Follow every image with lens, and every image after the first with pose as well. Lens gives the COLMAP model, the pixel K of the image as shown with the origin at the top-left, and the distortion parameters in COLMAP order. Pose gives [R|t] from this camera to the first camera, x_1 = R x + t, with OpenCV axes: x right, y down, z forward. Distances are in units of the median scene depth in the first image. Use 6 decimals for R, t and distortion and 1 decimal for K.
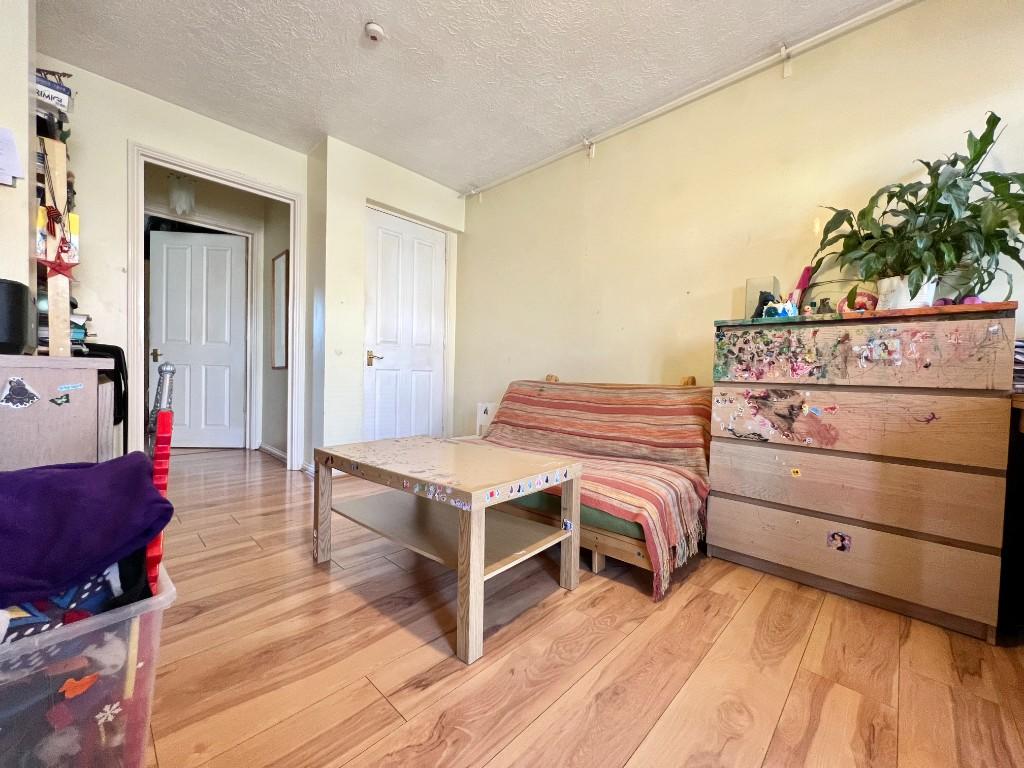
lens RADIAL K [[406.9, 0, 513.9], [0, 406.9, 385.0], [0, 0, 1]] dist [-0.003817, 0.000166]
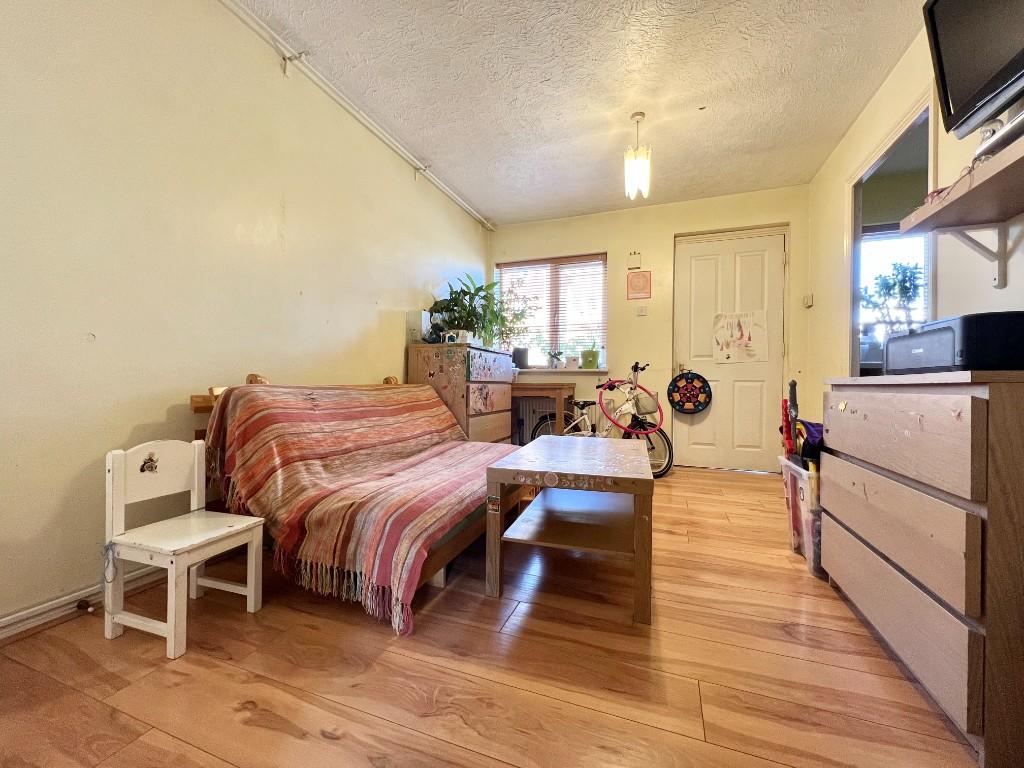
lens RADIAL K [[406.9, 0, 517.8], [0, 406.9, 382.5], [0, 0, 1]] dist [-0.003817, 0.000166]
pose [[-0.408353, -0.032699, 0.912238, -1.129144], [-0.006248, 0.999435, 0.033027, -0.059787], [-0.912803, 0.007787, -0.408327, 1.619557]]
